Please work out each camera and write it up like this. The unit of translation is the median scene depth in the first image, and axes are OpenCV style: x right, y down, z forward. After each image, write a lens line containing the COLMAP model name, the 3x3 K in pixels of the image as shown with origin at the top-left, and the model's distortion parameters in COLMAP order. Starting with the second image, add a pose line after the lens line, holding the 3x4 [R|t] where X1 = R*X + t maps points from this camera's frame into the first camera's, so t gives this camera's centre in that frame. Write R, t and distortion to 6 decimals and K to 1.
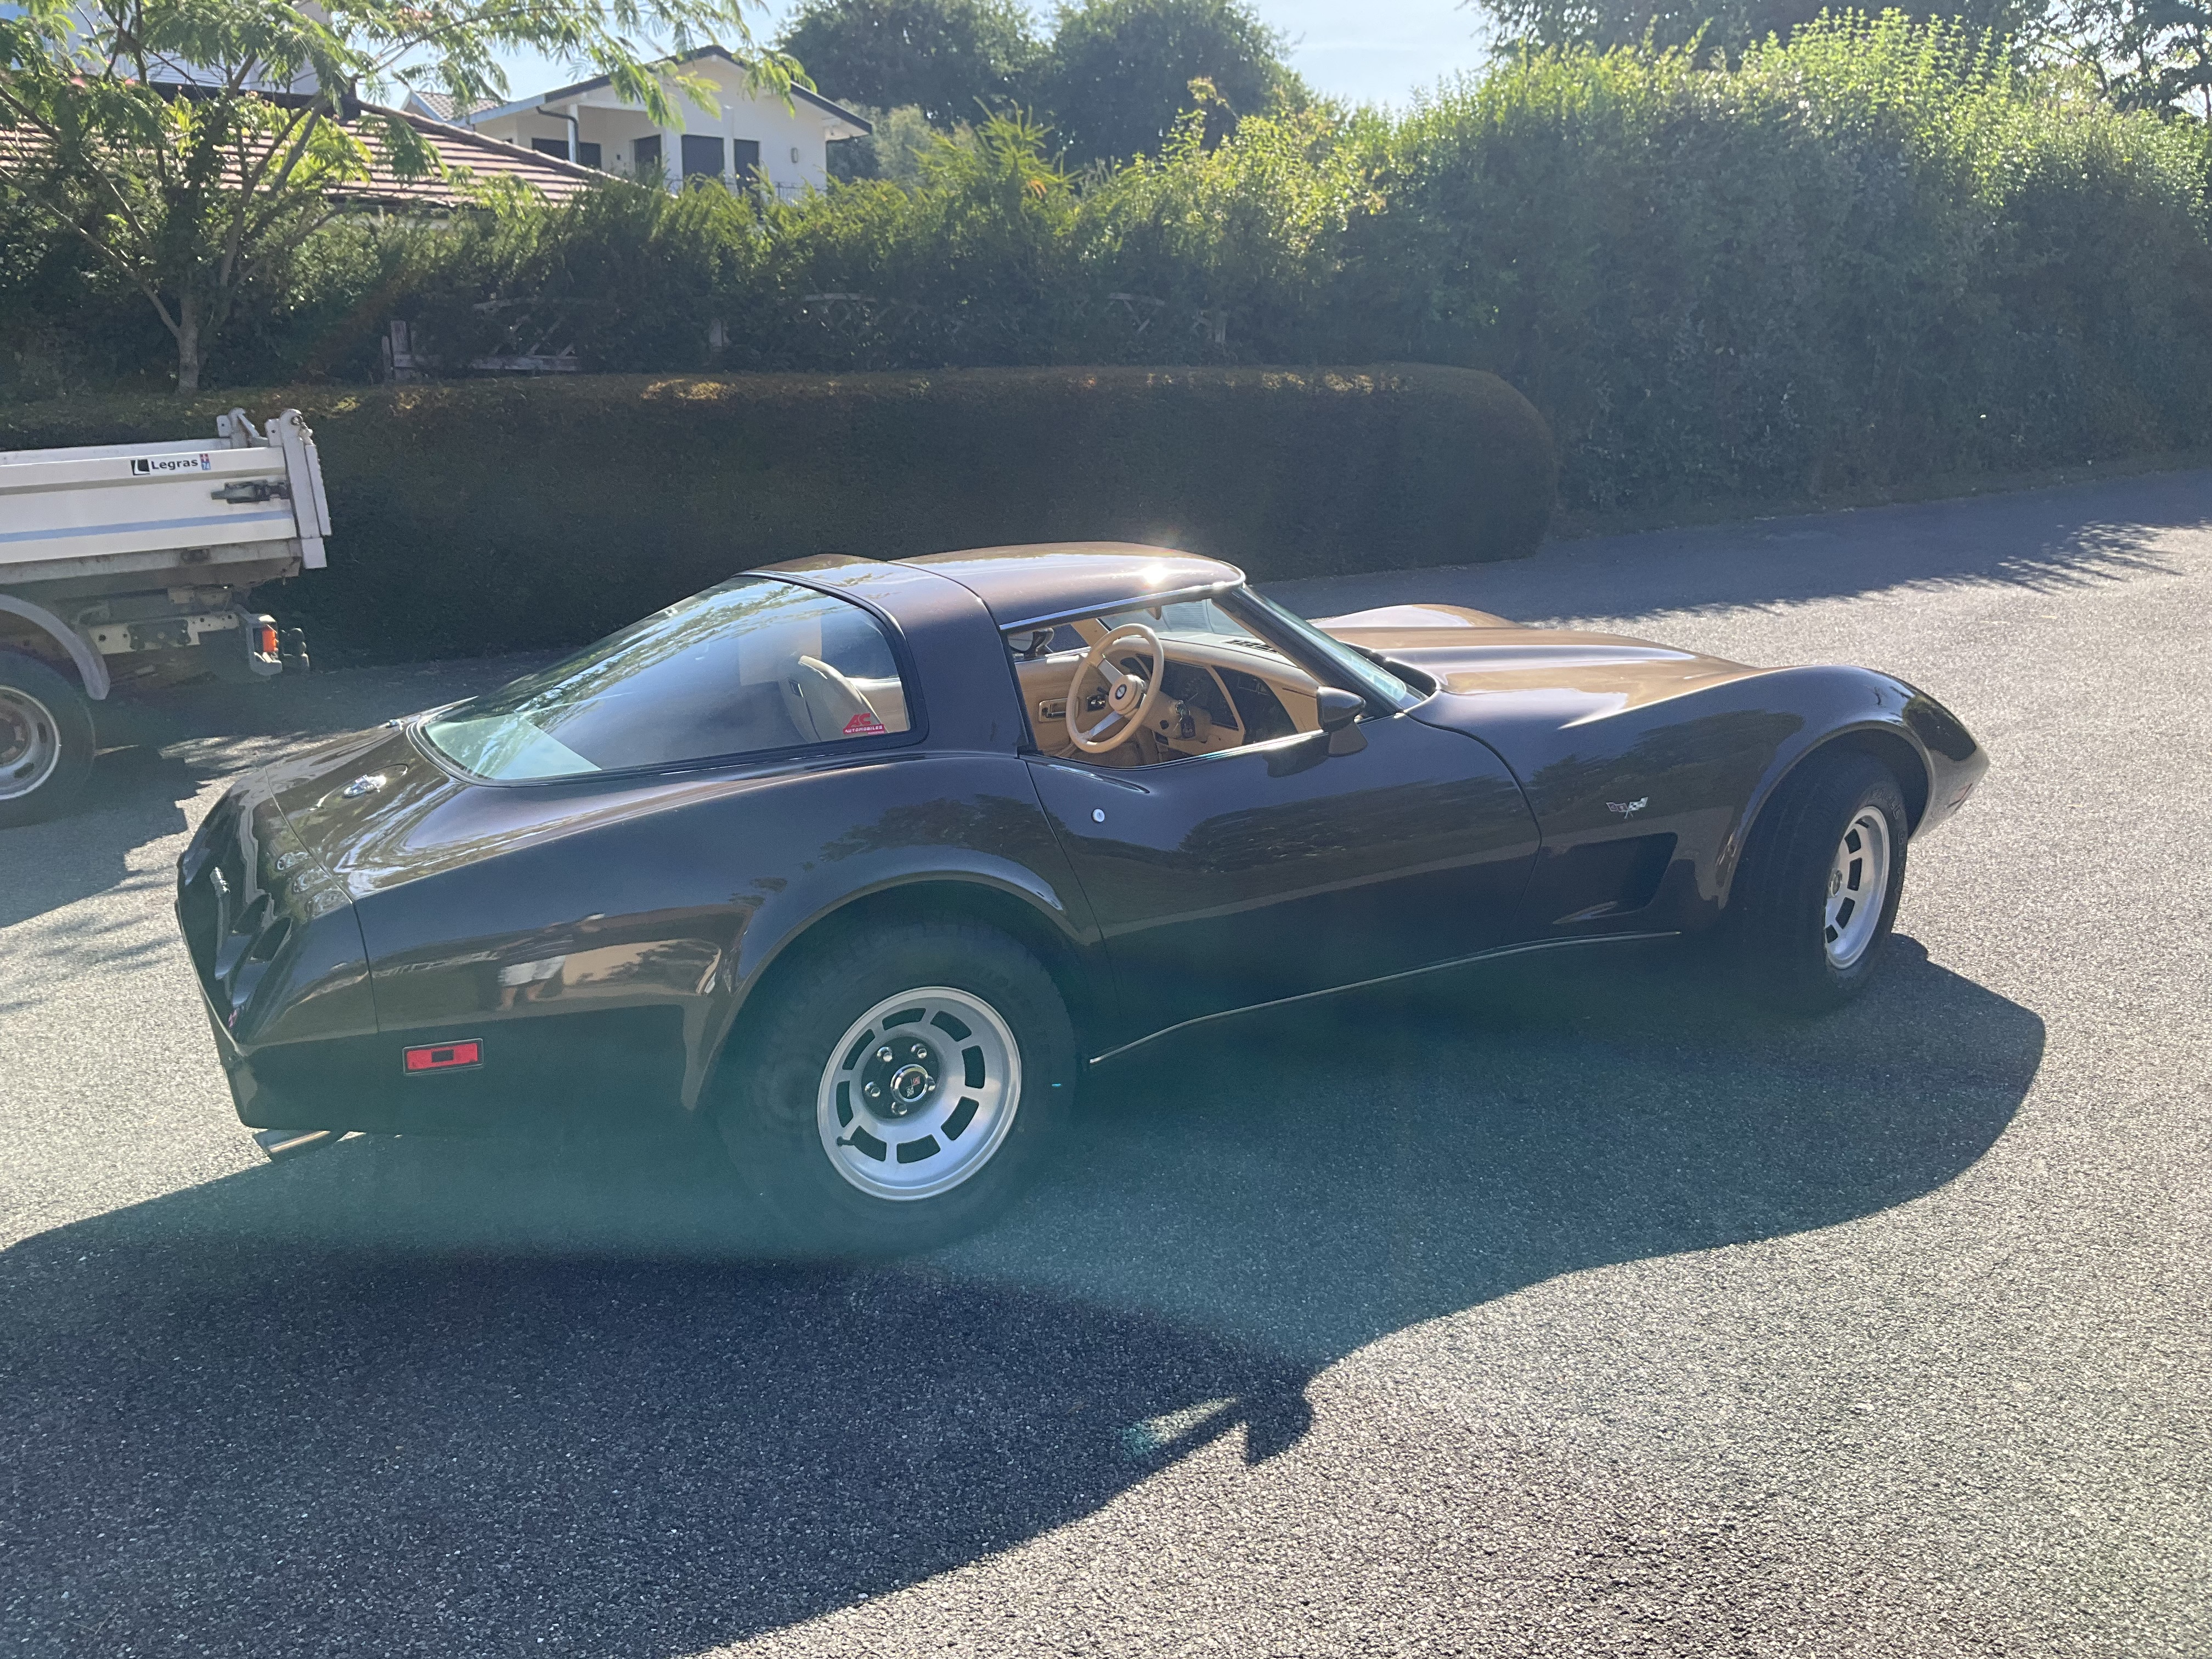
lens RADIAL K [[1838.4, 0, 1106.0], [0, 1838.4, 829.5], [0, 0, 1]] dist [0.000077, -0.024162]
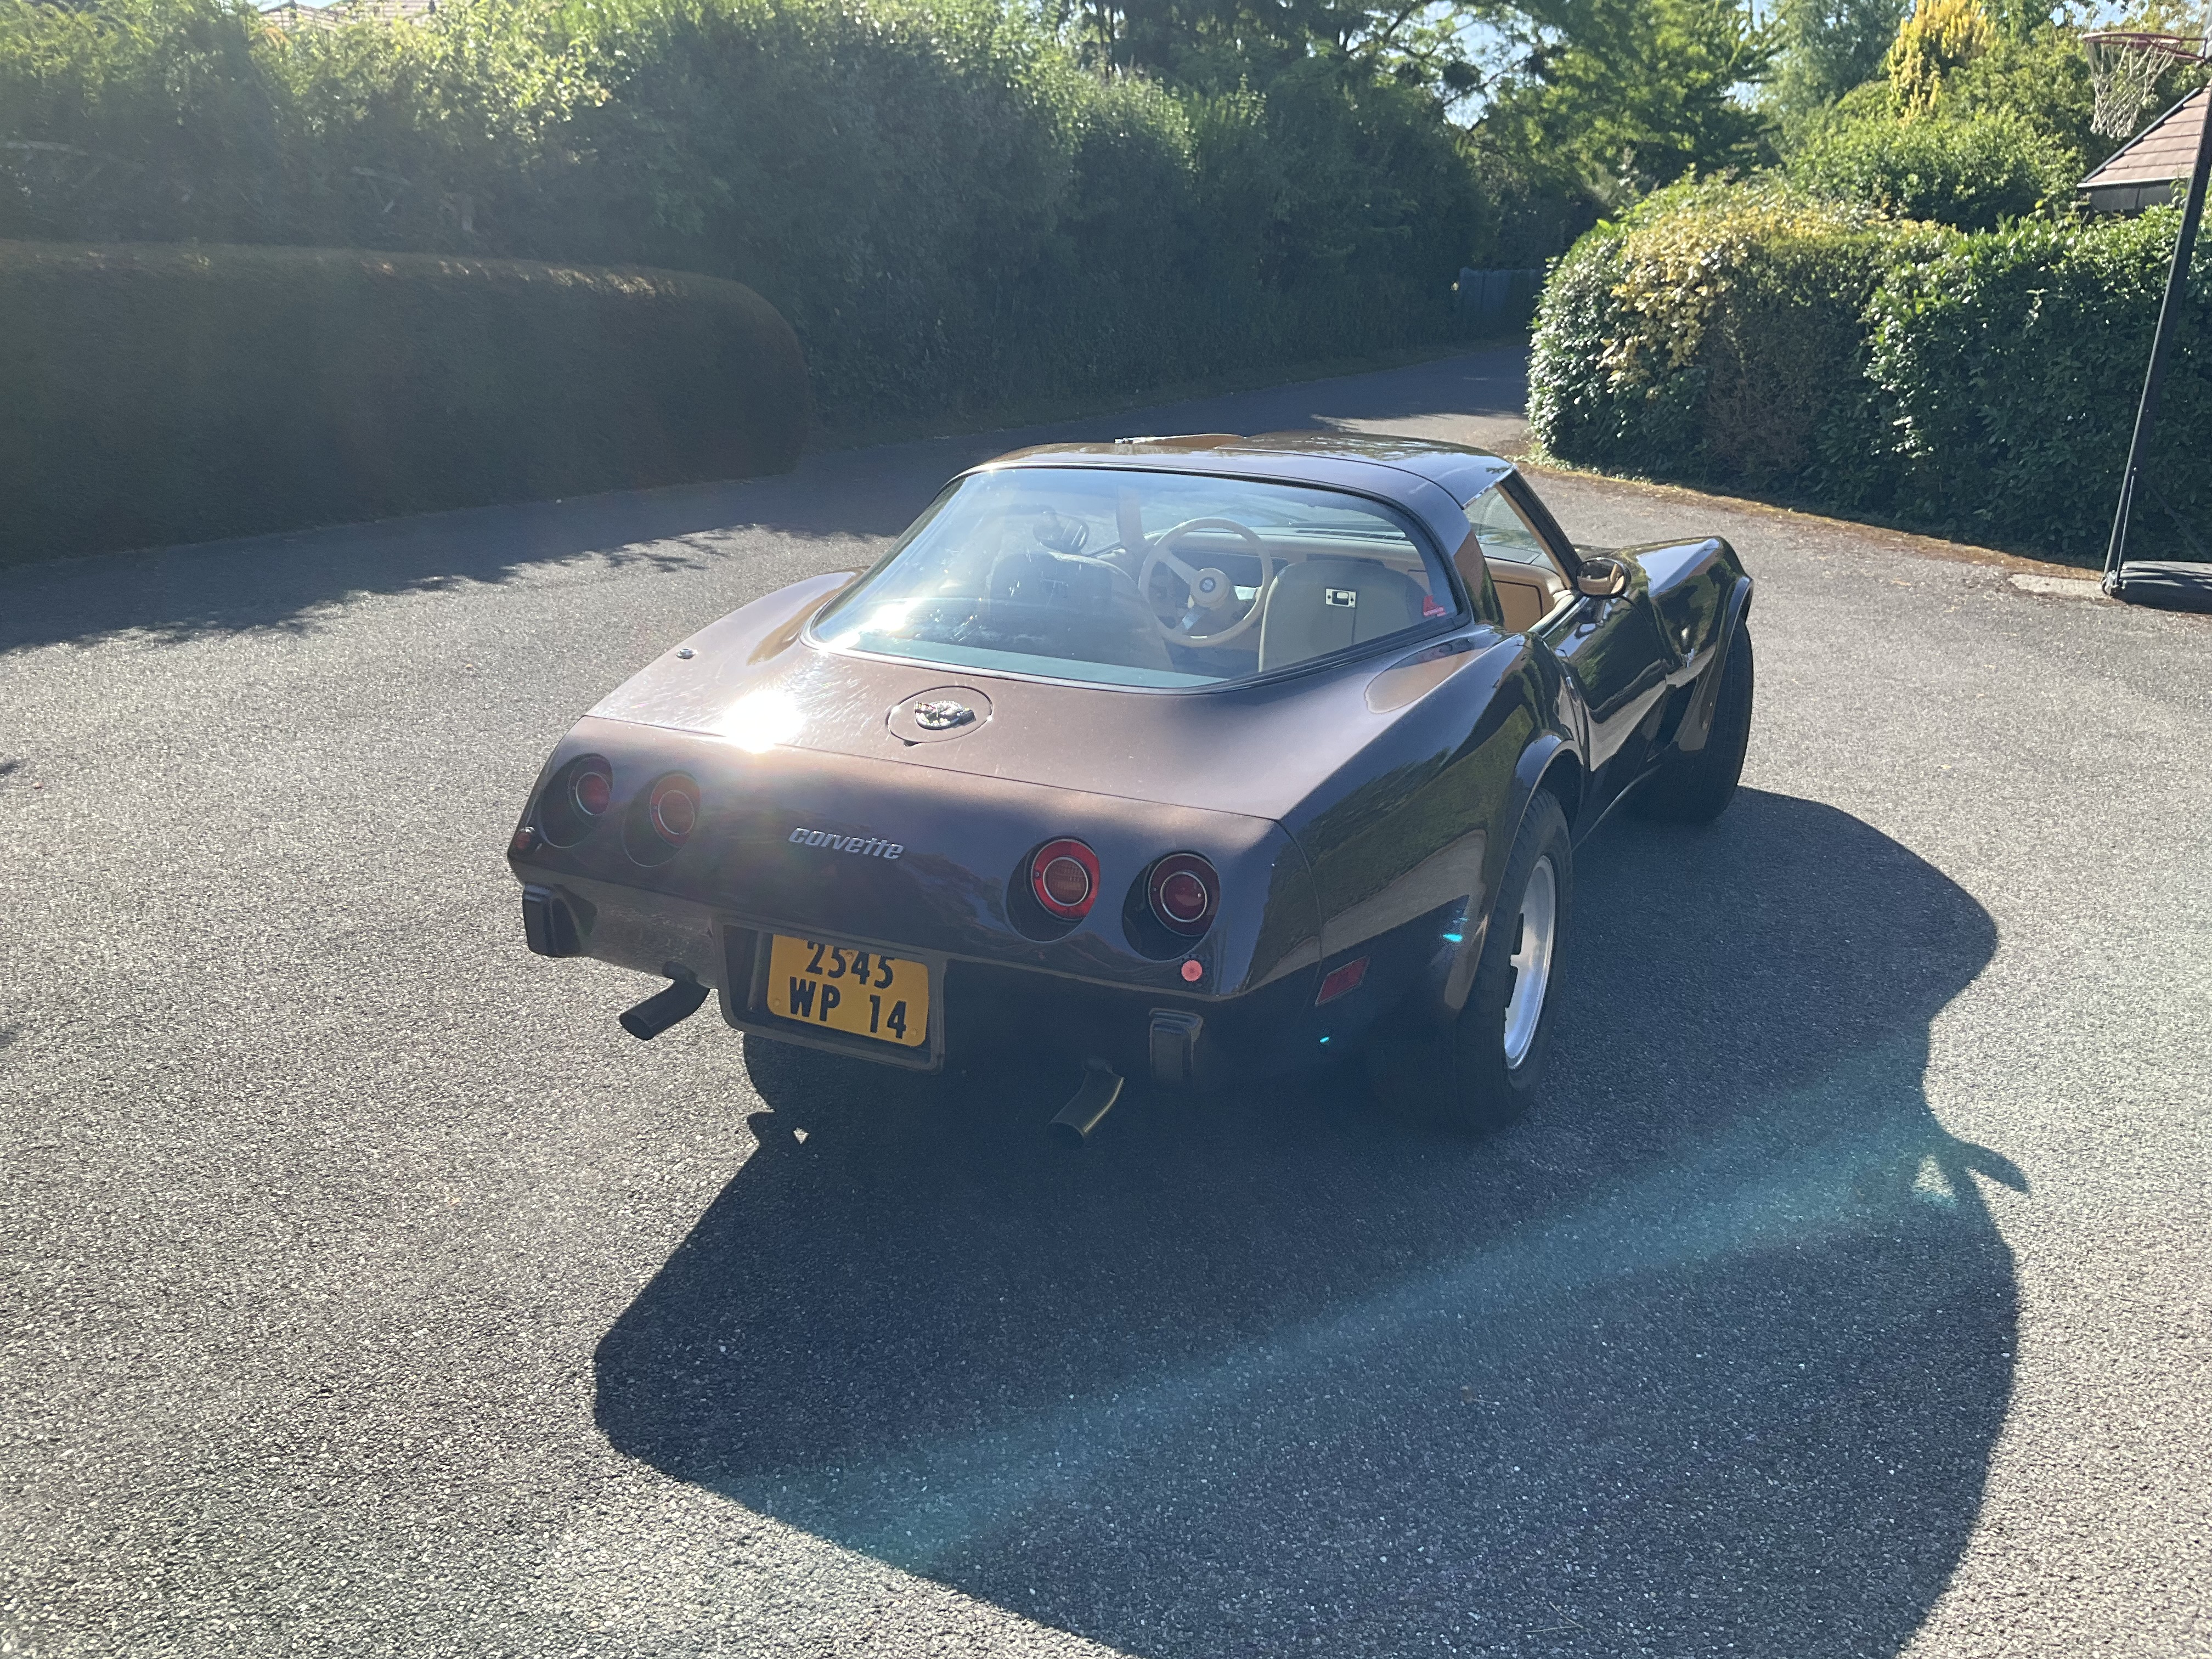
lens RADIAL K [[1843.9, 0, 1106.0], [0, 1843.9, 829.5], [0, 0, 1]] dist [0.057996, -0.141269]
pose [[0.816761, -0.111039, 0.566190, -0.224674], [0.089315, 0.993810, 0.066060, -0.005662], [-0.570021, -0.003386, 0.821623, 0.071133]]
